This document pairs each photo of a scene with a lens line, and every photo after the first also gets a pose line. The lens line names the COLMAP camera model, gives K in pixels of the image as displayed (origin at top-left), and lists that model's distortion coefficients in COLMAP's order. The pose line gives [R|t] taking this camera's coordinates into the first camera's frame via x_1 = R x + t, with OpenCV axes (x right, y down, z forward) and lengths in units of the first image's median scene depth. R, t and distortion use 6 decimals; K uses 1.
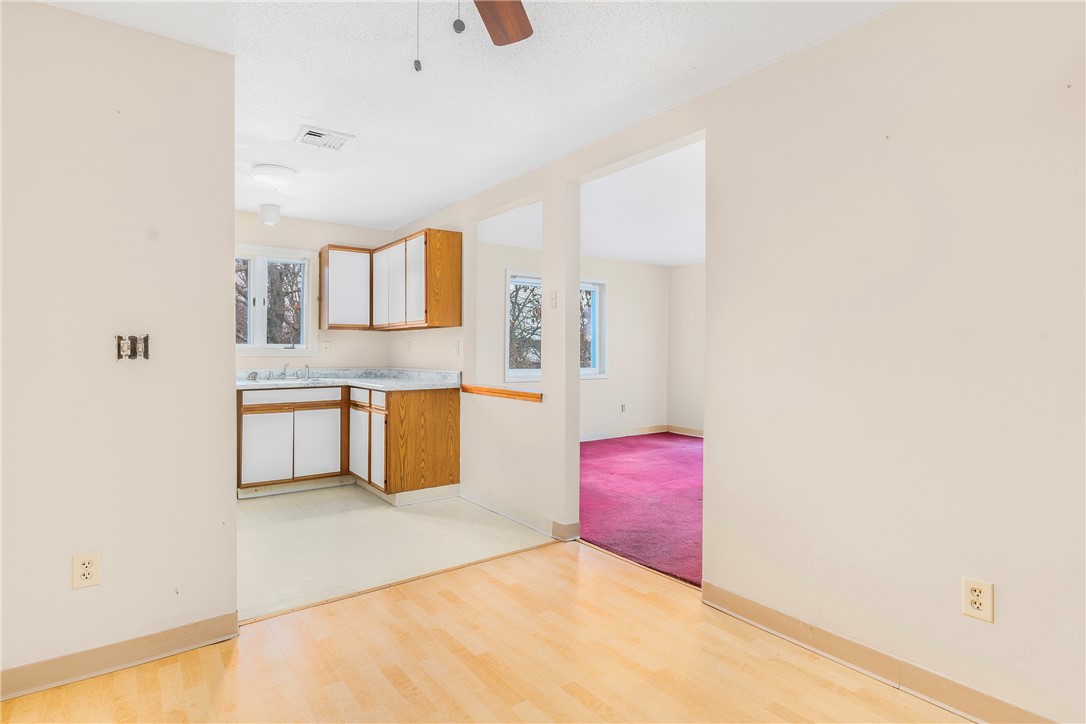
lens RADIAL K [[560.9, 0, 538.0], [0, 560.9, 345.8], [0, 0, 1]] dist [-0.000246, 0.000663]
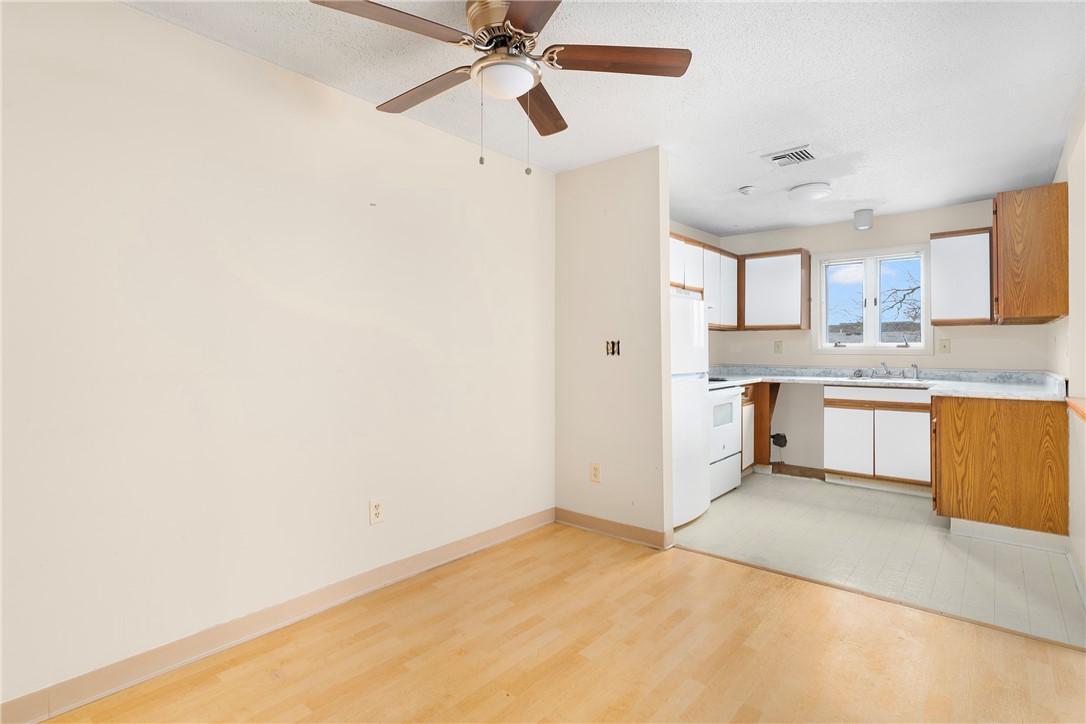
lens RADIAL K [[533.6, 0, 543.4], [0, 533.6, 347.1], [0, 0, 1]] dist [0.003635, 0.001222]
pose [[0.232971, -0.005824, -0.972466, 0.369564], [0.010517, 0.999939, -0.003469, 0.001251], [0.972427, -0.009419, 0.233018, 0.200511]]
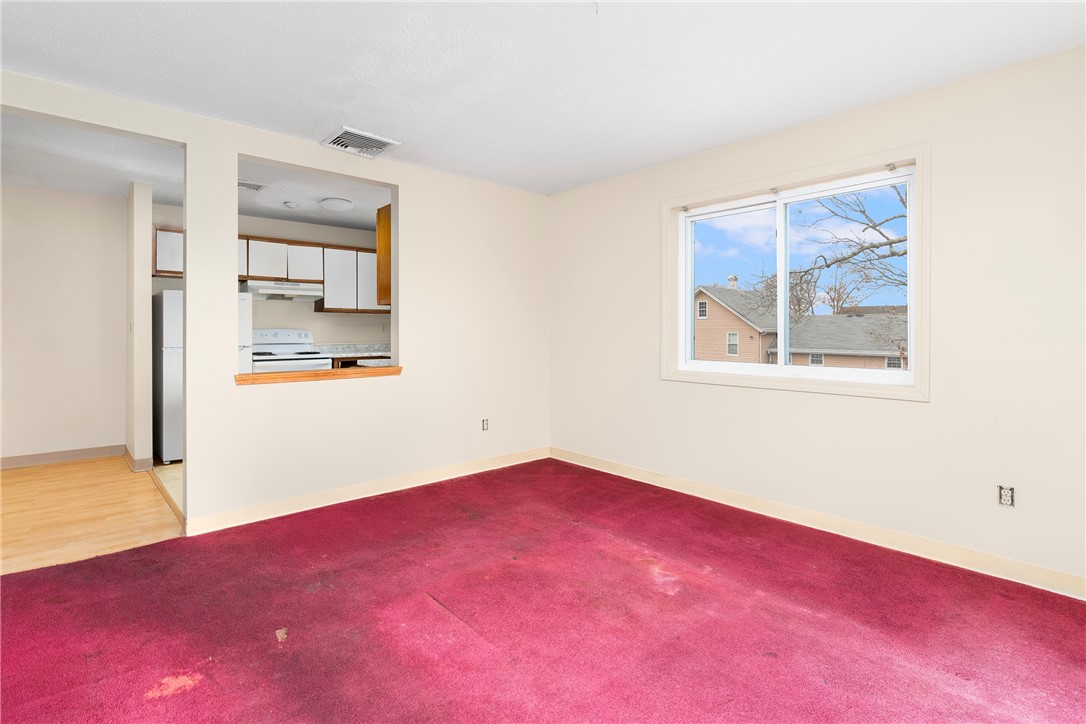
lens RADIAL K [[524.0, 0, 537.9], [0, 524.0, 345.2], [0, 0, 1]] dist [0.001757, 0.000538]
pose [[0.096995, 0.027278, -0.994911, 0.761102], [0.006643, 0.999584, 0.028054, 0.012464], [0.995263, -0.009330, 0.096774, 1.164891]]
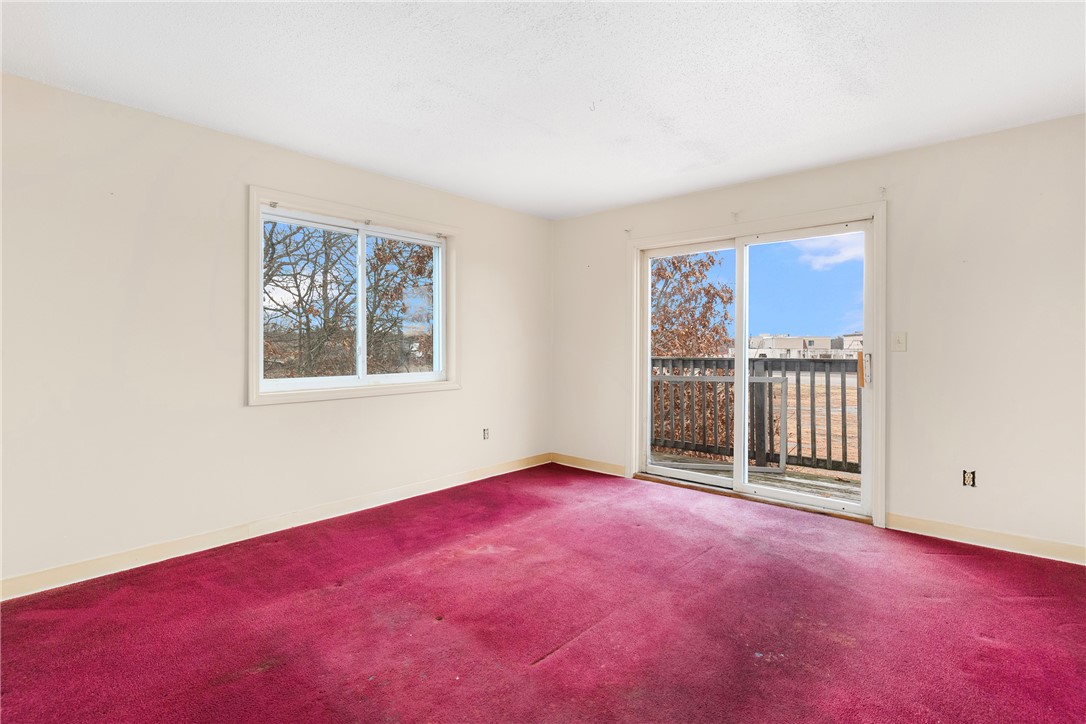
lens RADIAL K [[524.0, 0, 537.9], [0, 524.0, 345.2], [0, 0, 1]] dist [0.001757, 0.000538]
pose [[0.978234, -0.001715, 0.207496, 0.143460], [-0.000160, 0.999959, 0.009022, 0.007952], [-0.207503, -0.008859, 0.978194, 0.676910]]
